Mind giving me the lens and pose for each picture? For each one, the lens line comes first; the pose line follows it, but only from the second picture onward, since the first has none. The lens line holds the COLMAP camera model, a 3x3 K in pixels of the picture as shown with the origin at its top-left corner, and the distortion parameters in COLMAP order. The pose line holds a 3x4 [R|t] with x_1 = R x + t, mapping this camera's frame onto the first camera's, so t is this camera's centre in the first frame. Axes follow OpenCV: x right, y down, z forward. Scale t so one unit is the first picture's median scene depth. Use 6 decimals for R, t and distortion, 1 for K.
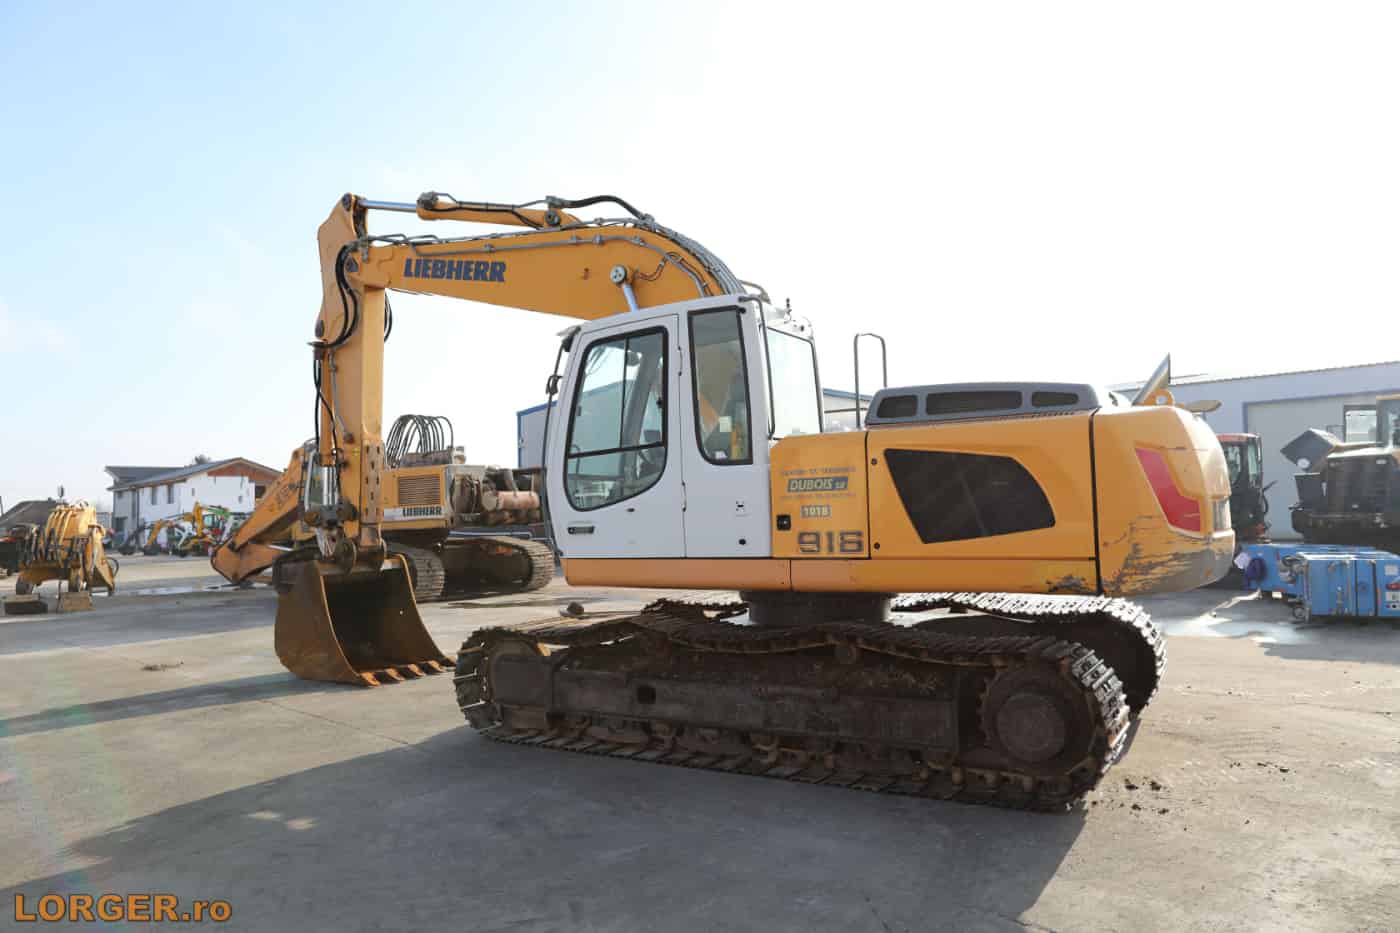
lens RADIAL K [[944.0, 0, 700.0], [0, 944.0, 466.5], [0, 0, 1]] dist [-0.068620, 0.070706]
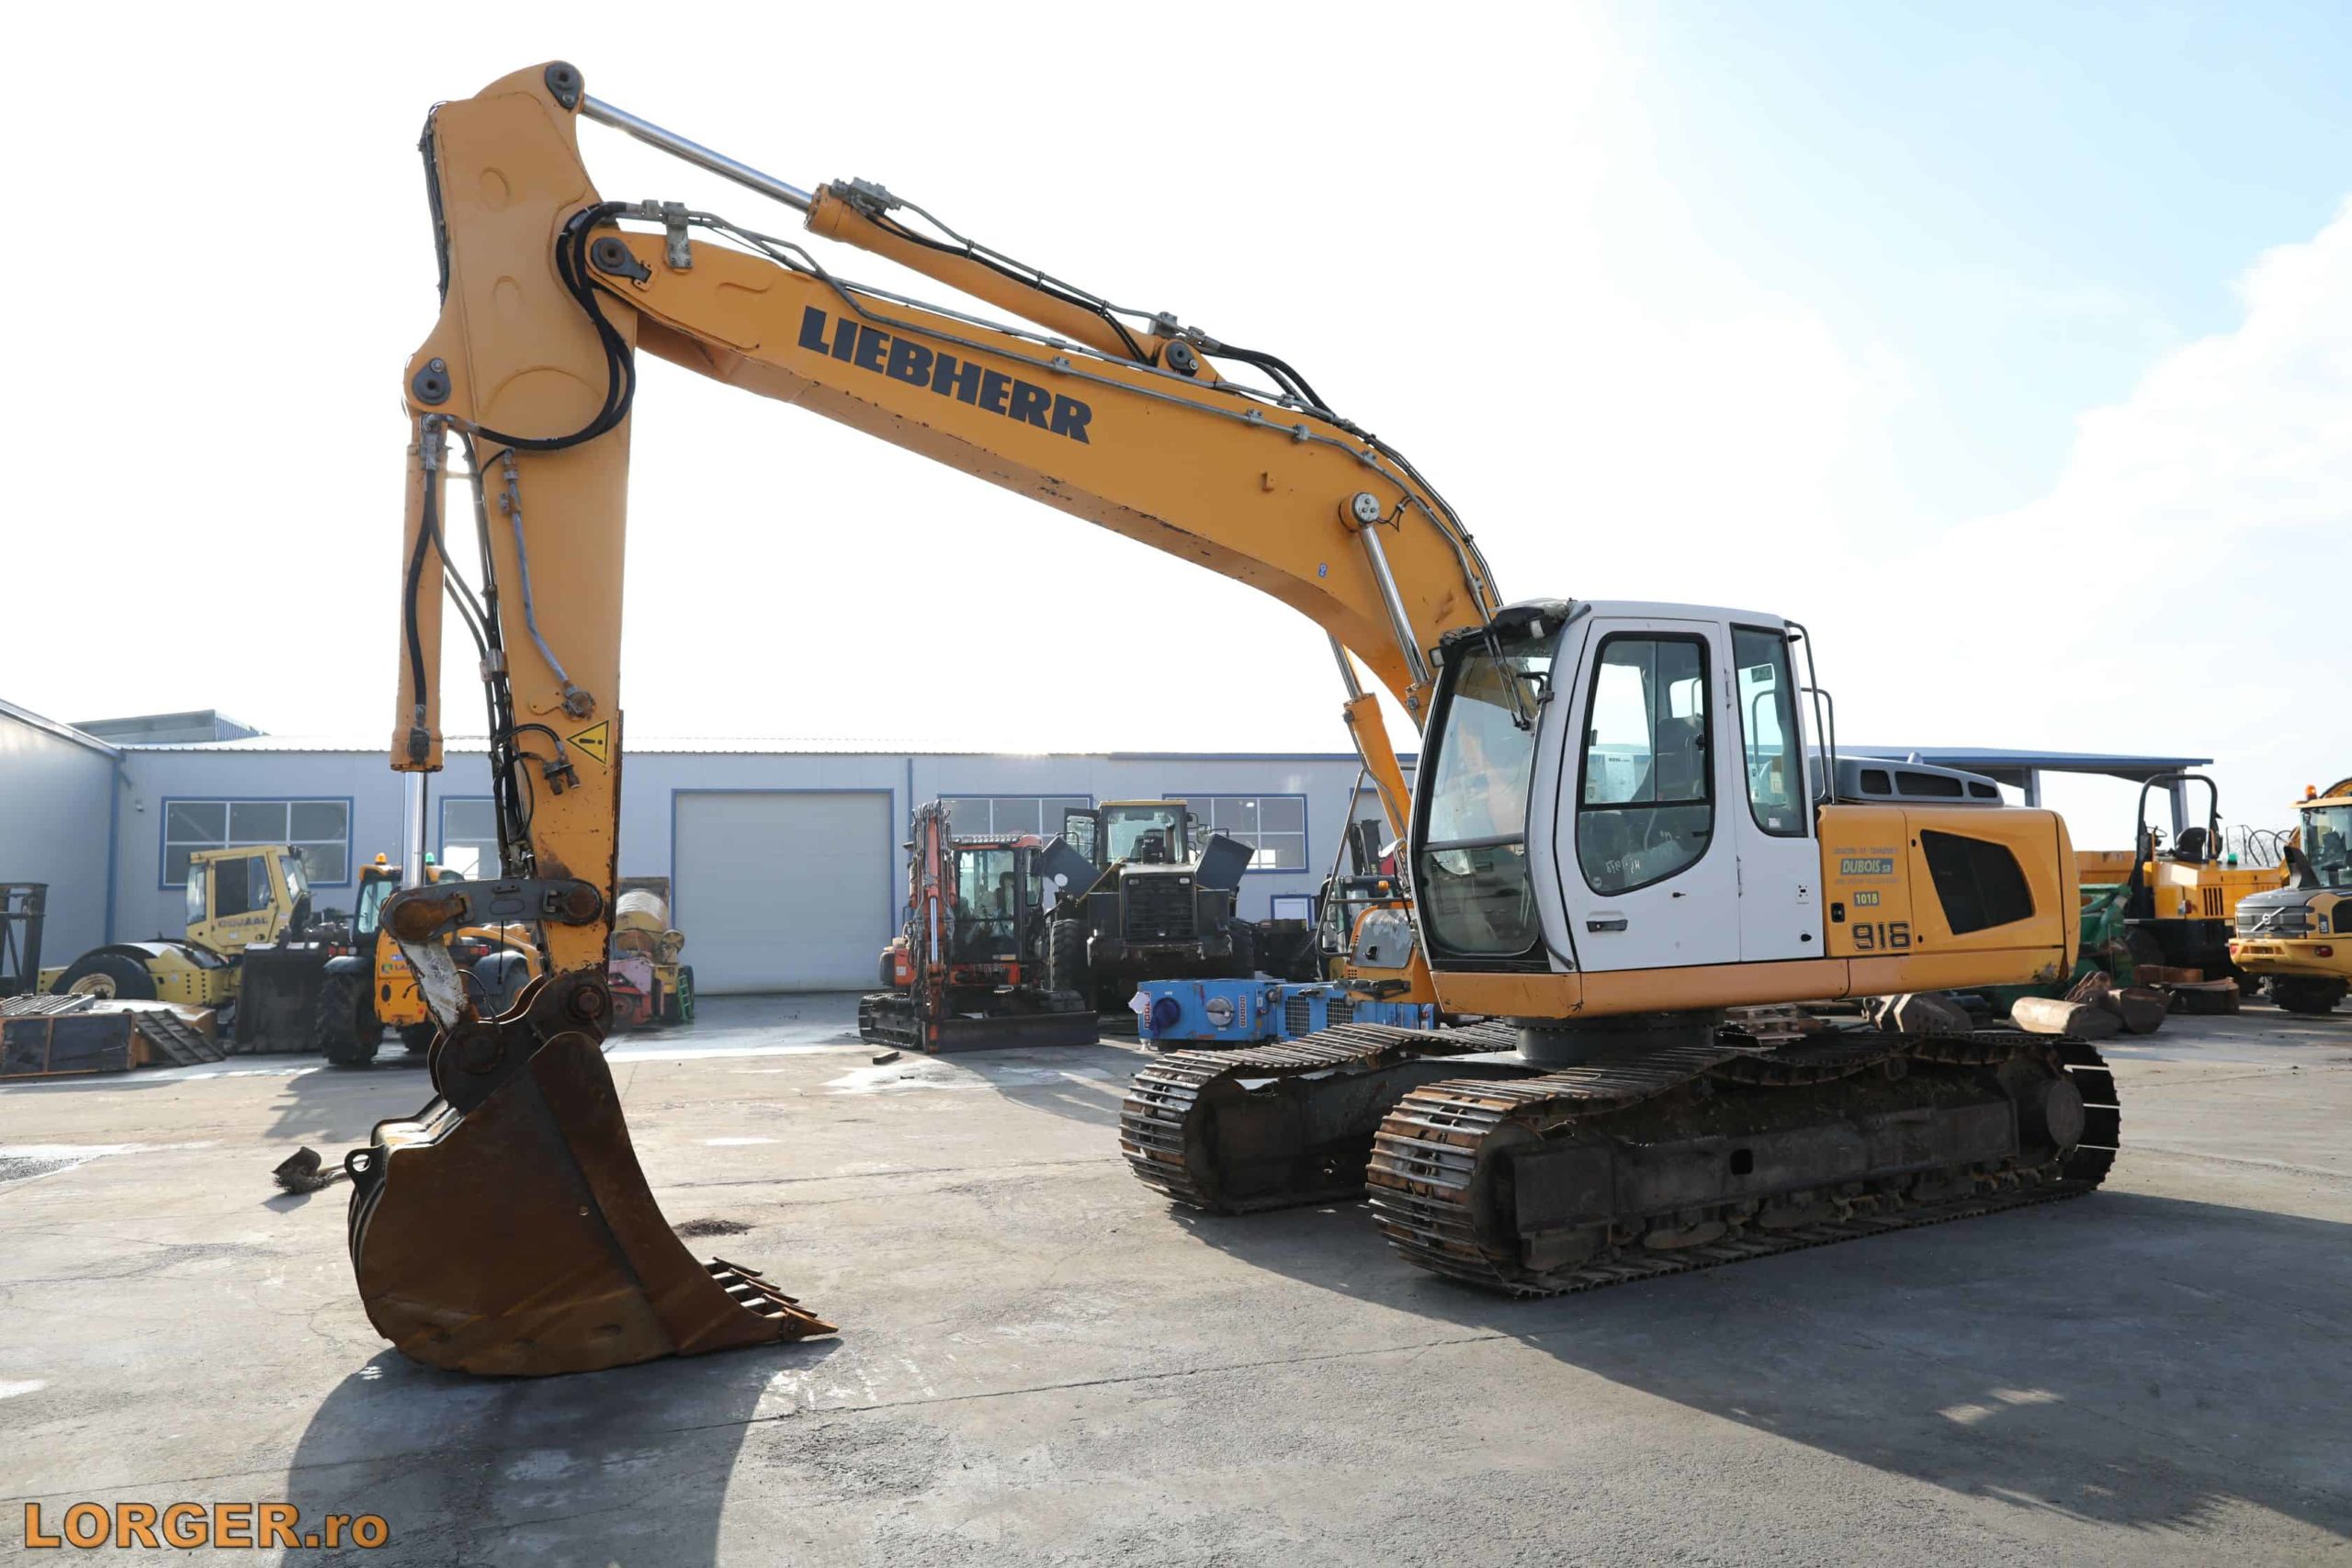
lens RADIAL K [[1585.7, 0, 1176.0], [0, 1585.7, 784.0], [0, 0, 1]] dist [-0.068620, 0.070706]
pose [[0.500931, 0.089335, 0.860864, -1.232239], [-0.031336, 0.995879, -0.085112, 0.074549], [-0.864920, 0.015660, 0.501666, 0.745333]]
